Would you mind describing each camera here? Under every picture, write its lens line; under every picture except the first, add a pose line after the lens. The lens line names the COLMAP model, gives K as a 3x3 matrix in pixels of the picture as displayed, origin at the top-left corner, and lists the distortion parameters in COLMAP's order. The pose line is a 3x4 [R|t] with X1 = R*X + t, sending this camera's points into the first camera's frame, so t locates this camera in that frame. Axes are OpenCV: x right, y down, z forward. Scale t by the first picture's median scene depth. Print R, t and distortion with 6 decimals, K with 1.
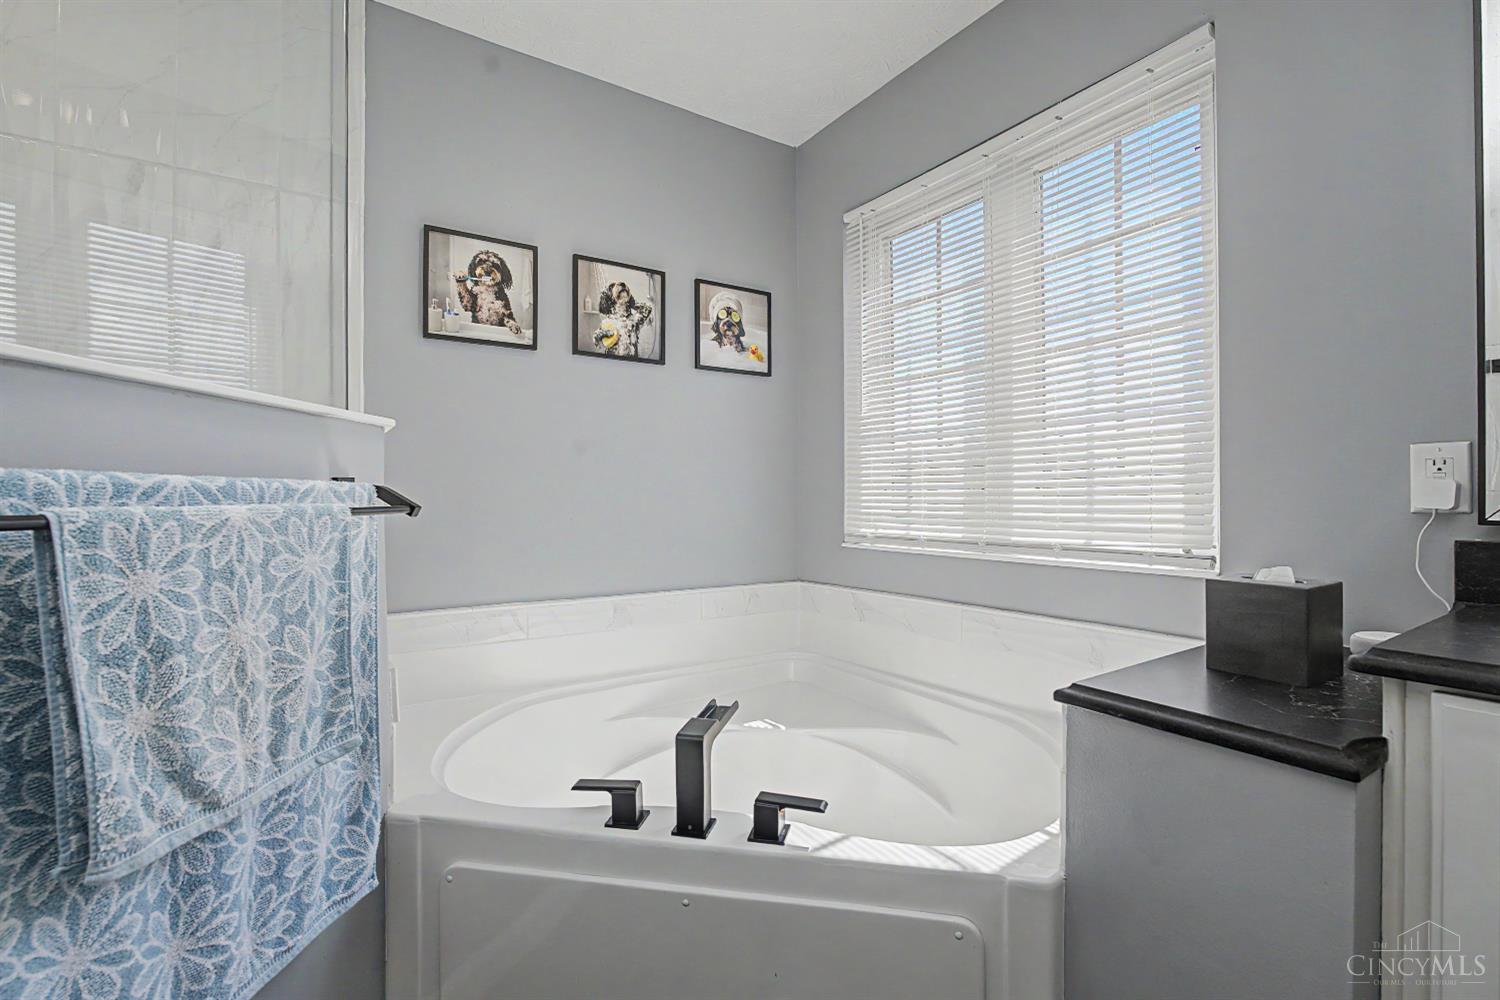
lens RADIAL K [[674.2, 0, 751.4], [0, 674.2, 497.5], [0, 0, 1]] dist [-0.011297, 0.001578]
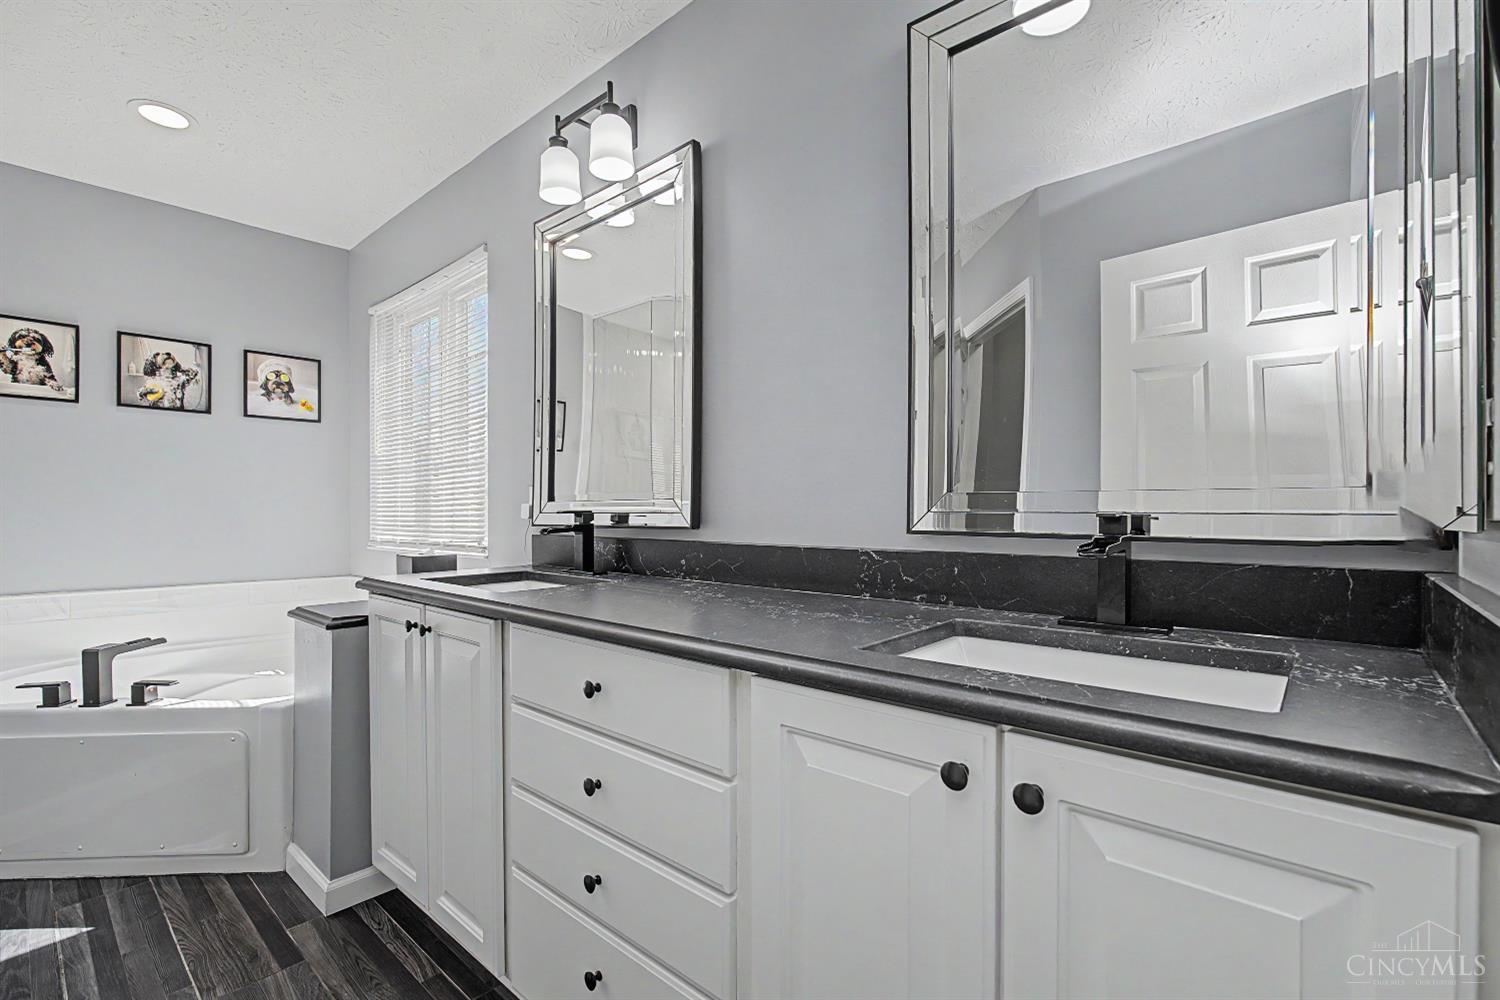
lens RADIAL K [[674.2, 0, 744.1], [0, 674.2, 508.7], [0, 0, 1]] dist [-0.011297, 0.001578]
pose [[0.961082, -0.000464, 0.276264, 0.543344], [0.001621, 0.999991, -0.003959, -0.004005], [-0.276260, 0.004253, 0.961074, -0.588225]]
